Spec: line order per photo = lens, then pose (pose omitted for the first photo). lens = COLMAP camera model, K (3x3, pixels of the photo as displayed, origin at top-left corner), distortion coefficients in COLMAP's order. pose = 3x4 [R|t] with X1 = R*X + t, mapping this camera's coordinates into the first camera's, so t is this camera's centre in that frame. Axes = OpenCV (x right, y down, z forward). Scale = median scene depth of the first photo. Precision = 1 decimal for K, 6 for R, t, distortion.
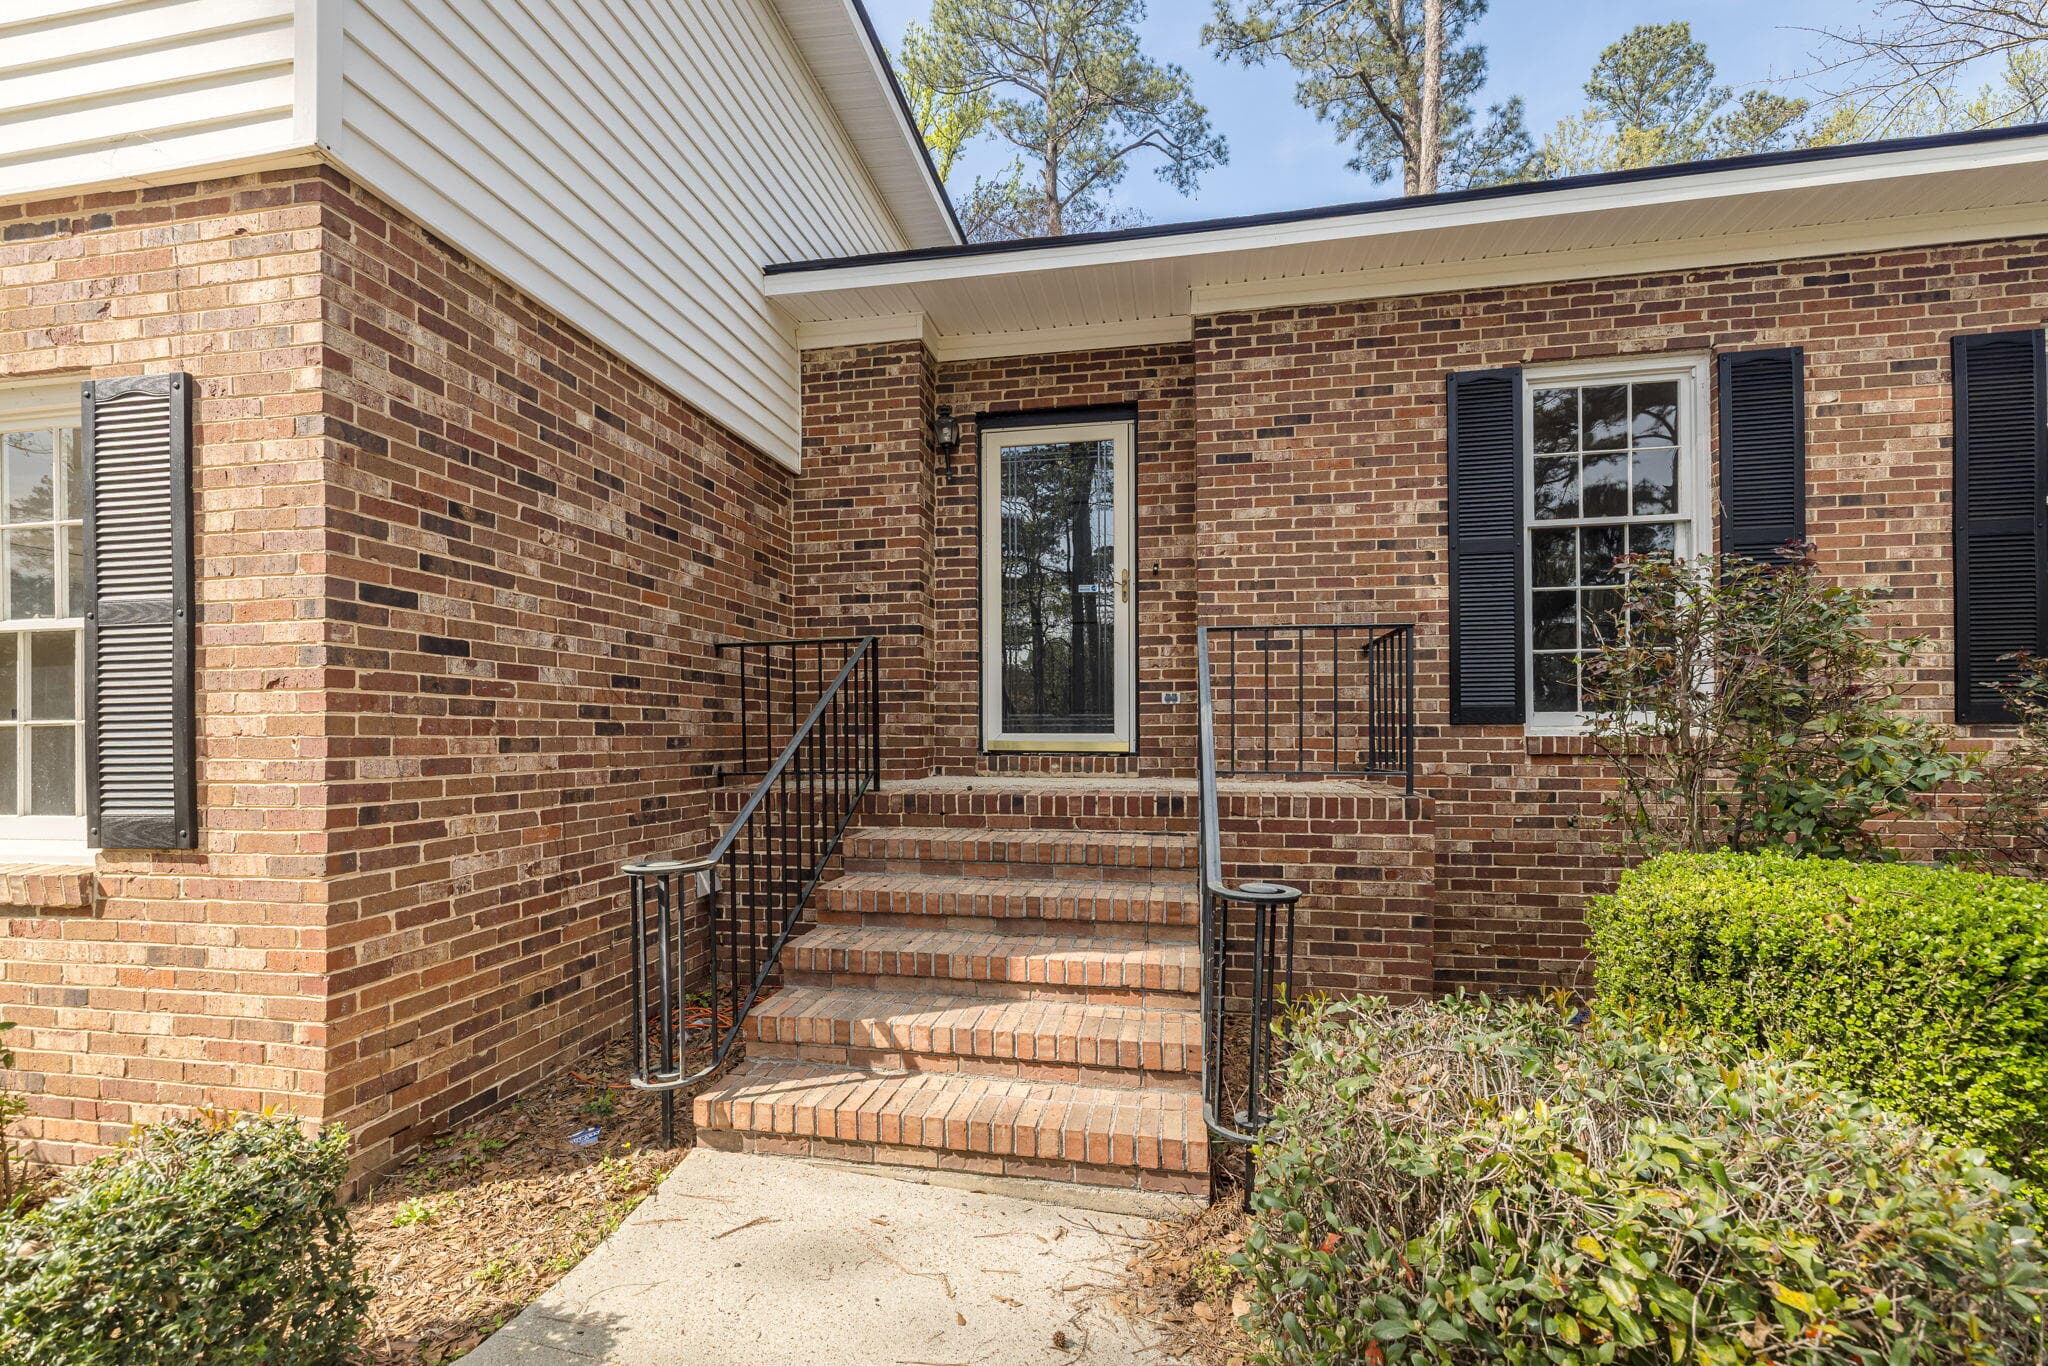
lens RADIAL K [[882.1, 0, 1017.6], [0, 882.1, 740.3], [0, 0, 1]] dist [0.001493, 0.000164]
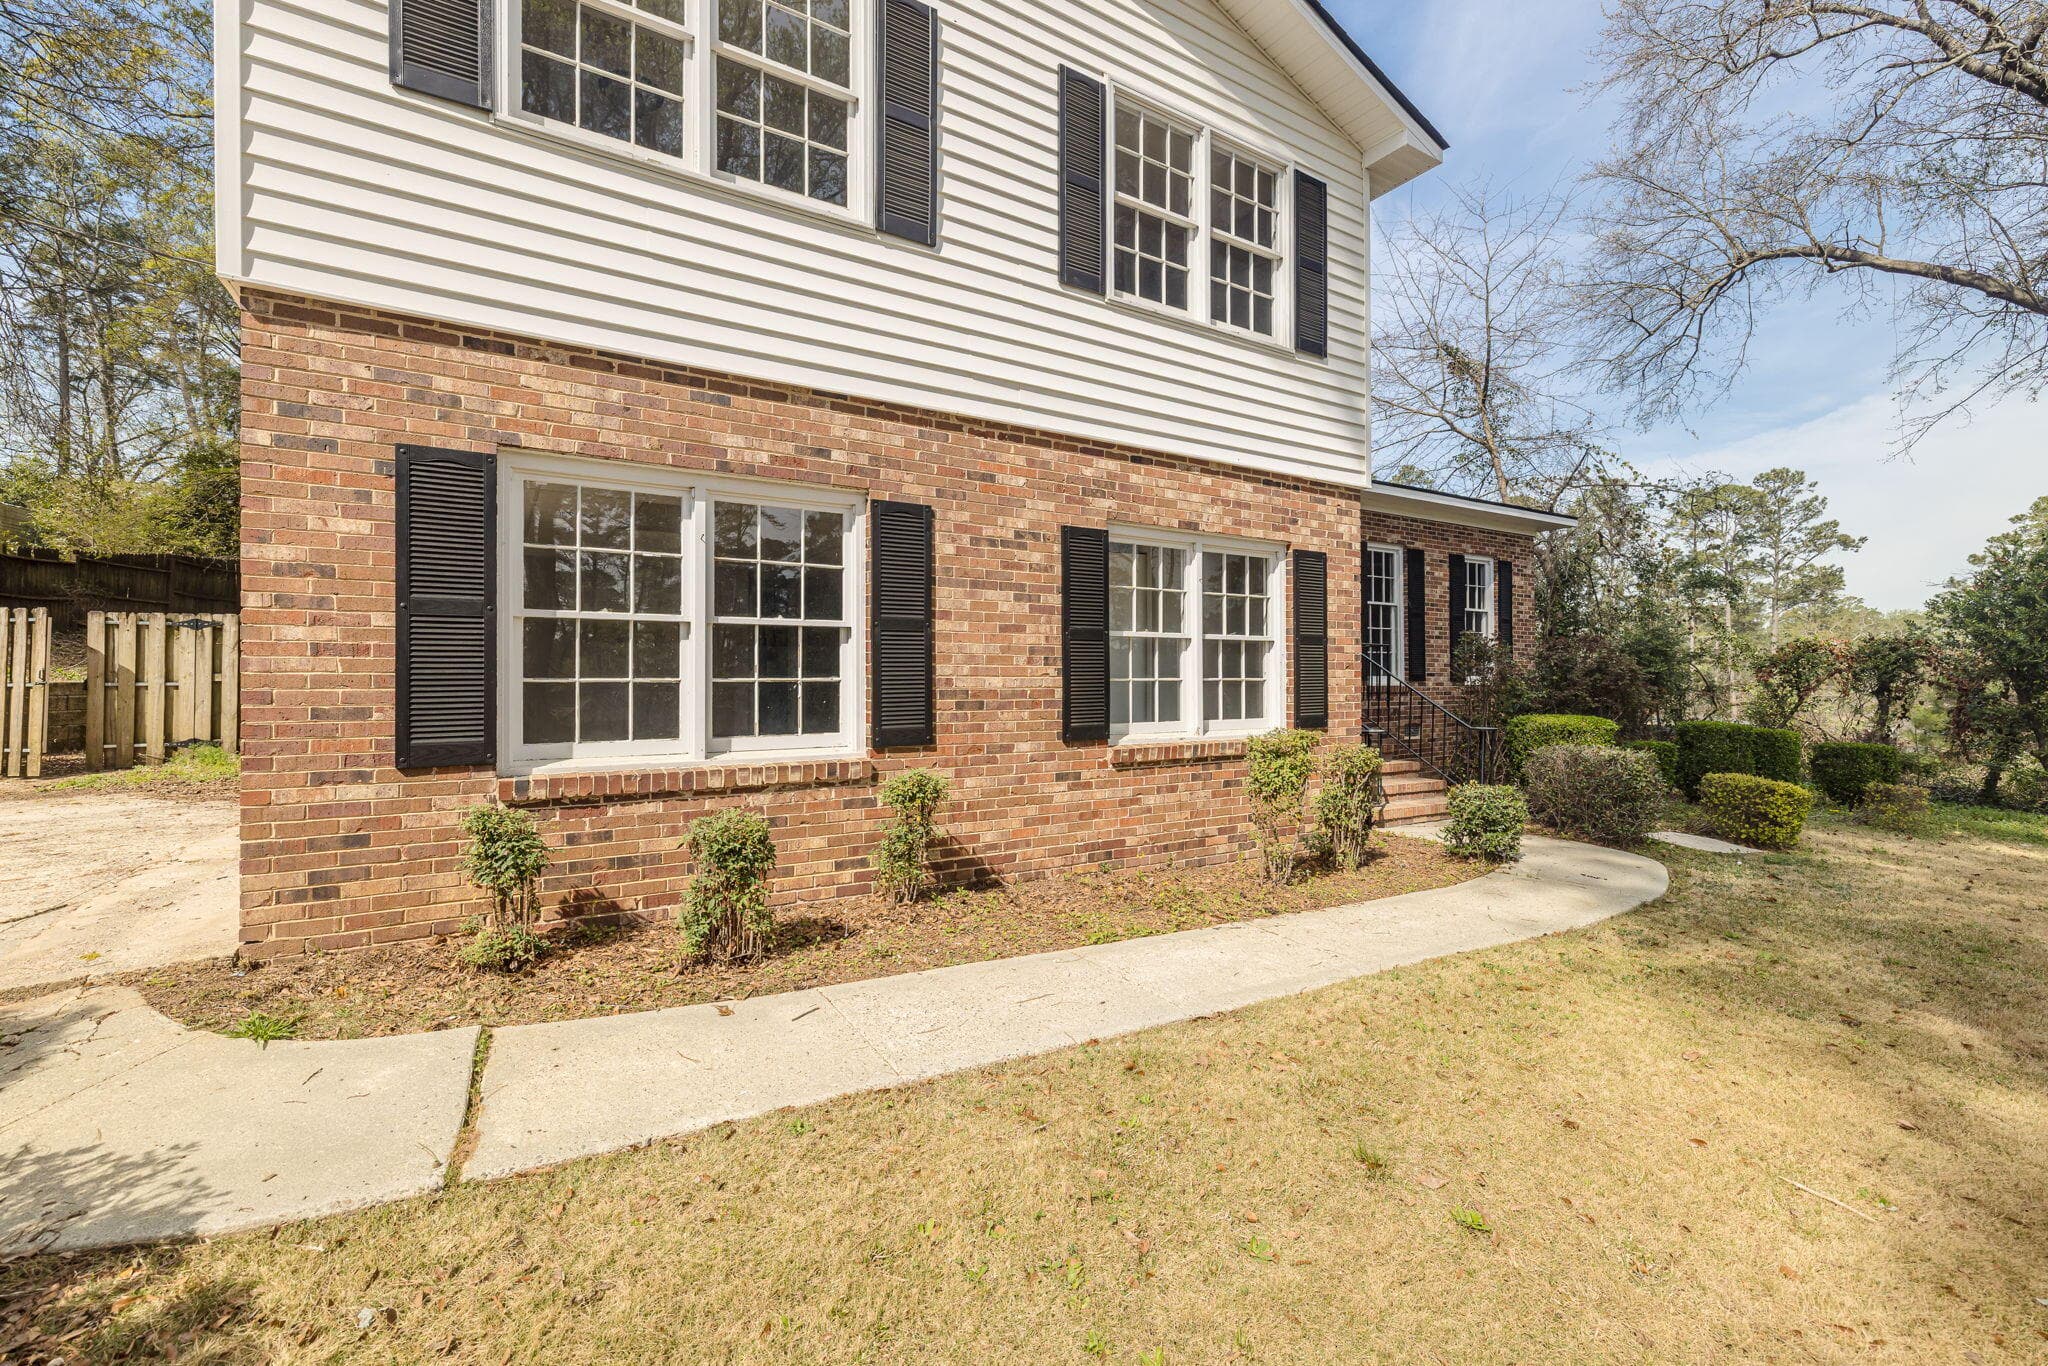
lens RADIAL K [[866.2, 0, 1006.4], [0, 866.2, 675.8], [0, 0, 1]] dist [0.004961, -0.000035]
pose [[0.748959, 0.009826, 0.662544, -1.836998], [0.000338, 0.999884, -0.015211, 0.003177], [-0.662616, 0.011617, 0.748869, -0.187814]]
